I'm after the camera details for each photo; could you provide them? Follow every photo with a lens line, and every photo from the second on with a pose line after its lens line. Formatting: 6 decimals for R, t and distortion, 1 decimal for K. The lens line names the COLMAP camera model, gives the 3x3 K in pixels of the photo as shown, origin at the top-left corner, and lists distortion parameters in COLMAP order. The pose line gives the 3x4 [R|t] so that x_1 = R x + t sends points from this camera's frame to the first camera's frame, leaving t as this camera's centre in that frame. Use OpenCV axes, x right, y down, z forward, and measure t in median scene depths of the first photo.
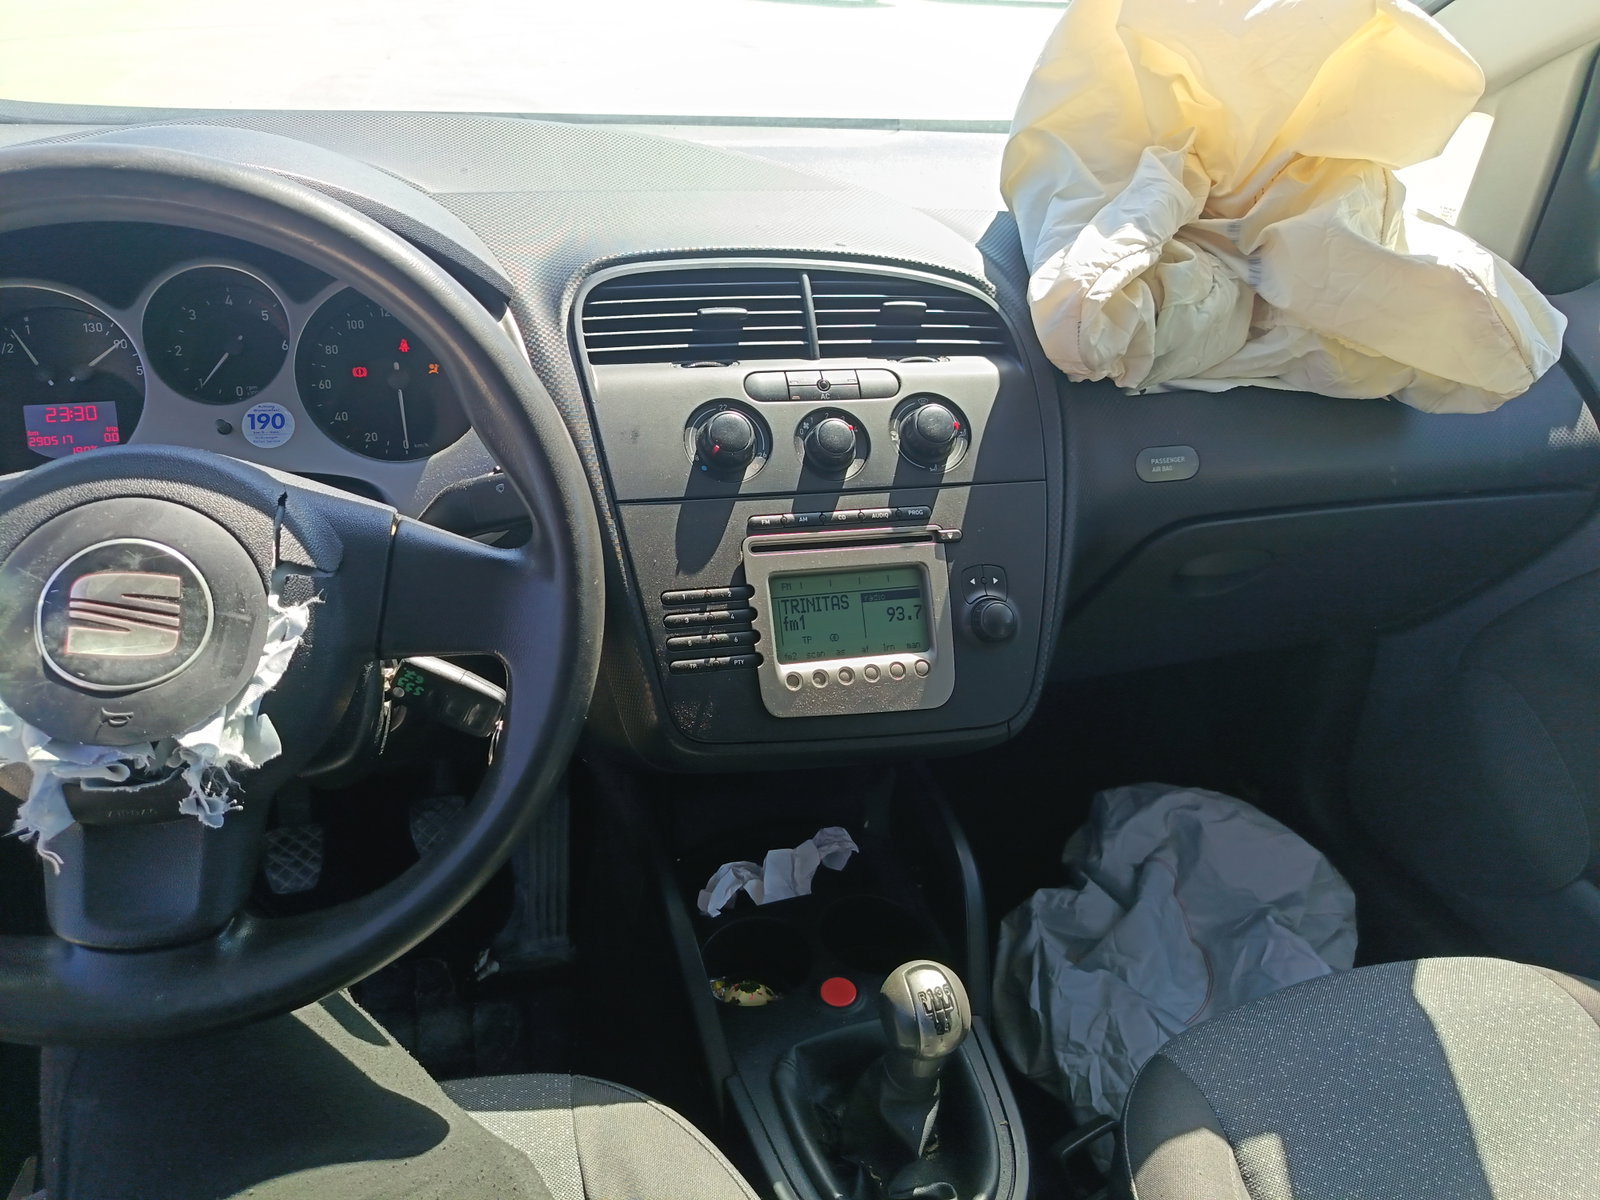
lens RADIAL K [[1114.4, 0, 800.0], [0, 1114.4, 600.0], [0, 0, 1]] dist [-0.000642, -0.000581]
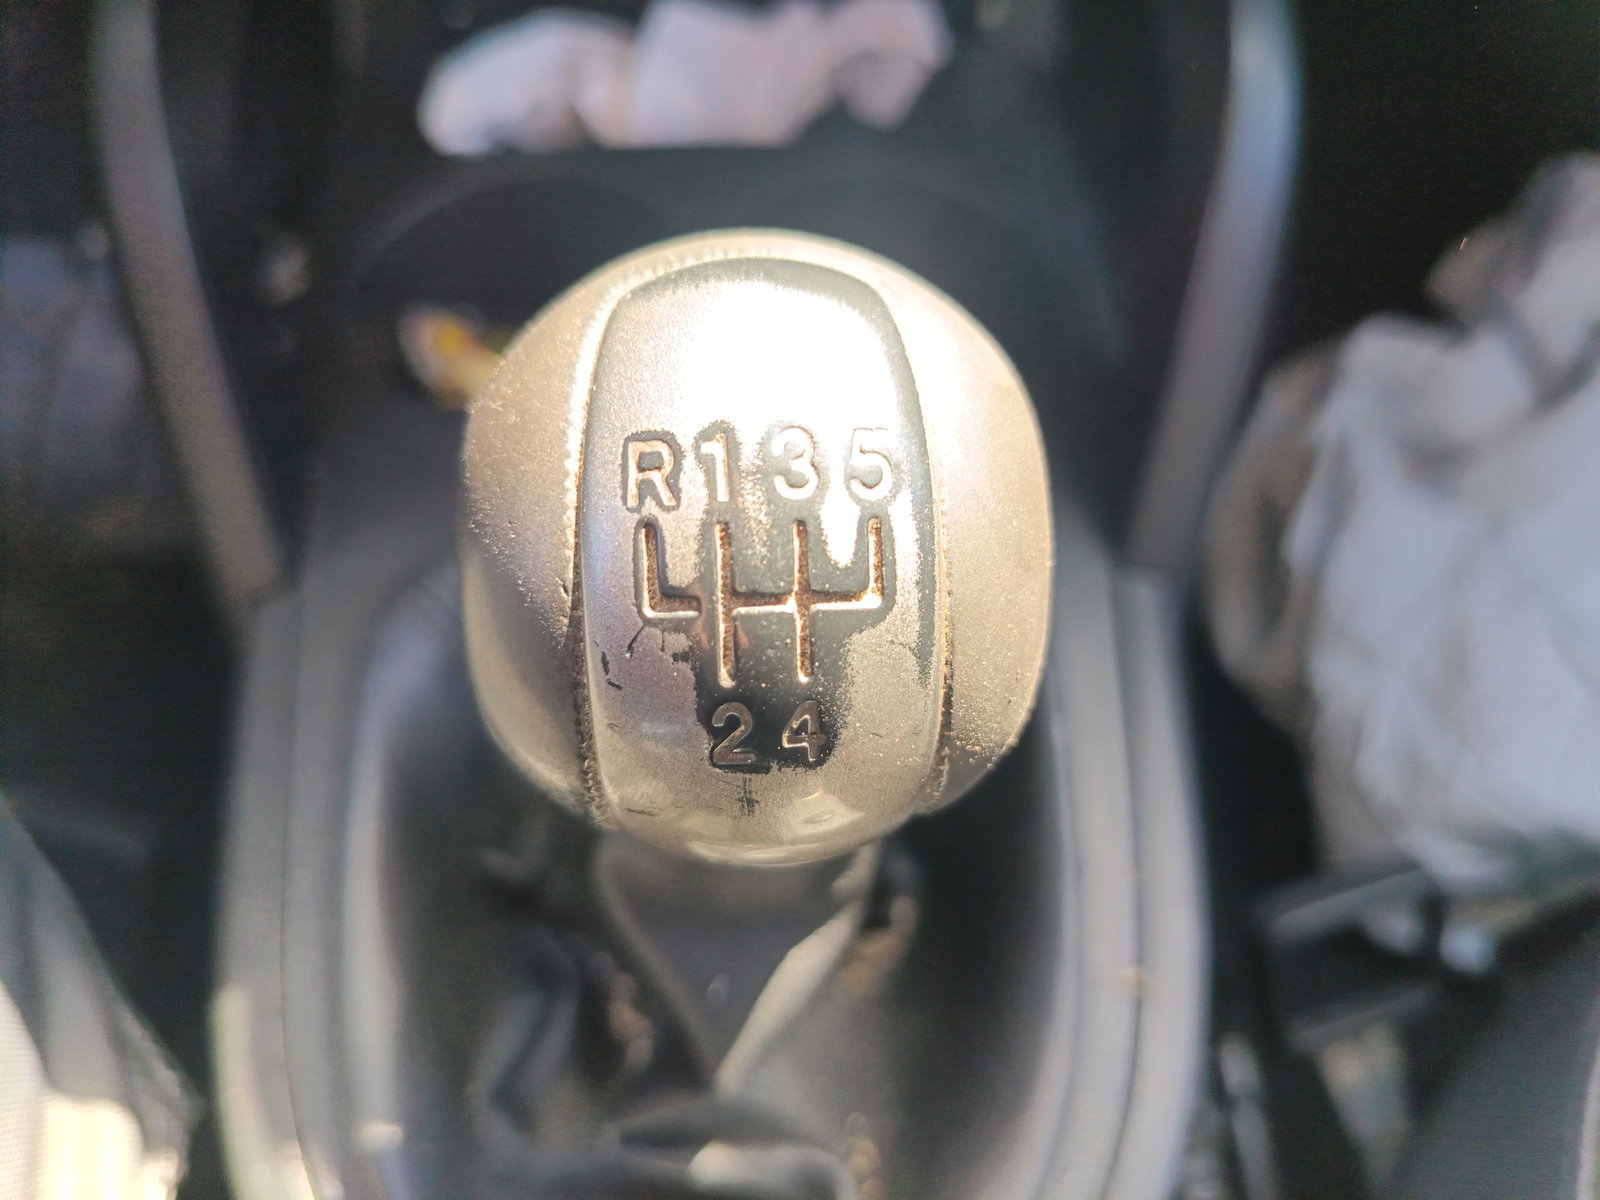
lens RADIAL K [[1114.4, 0, 800.0], [0, 1114.4, 600.0], [0, 0, 1]] dist [-0.000642, -0.000581]
pose [[0.963260, 0.215174, -0.160717, 0.090651], [-0.116377, 0.873734, 0.472277, 0.189021], [0.242045, -0.436222, 0.866675, 0.545812]]
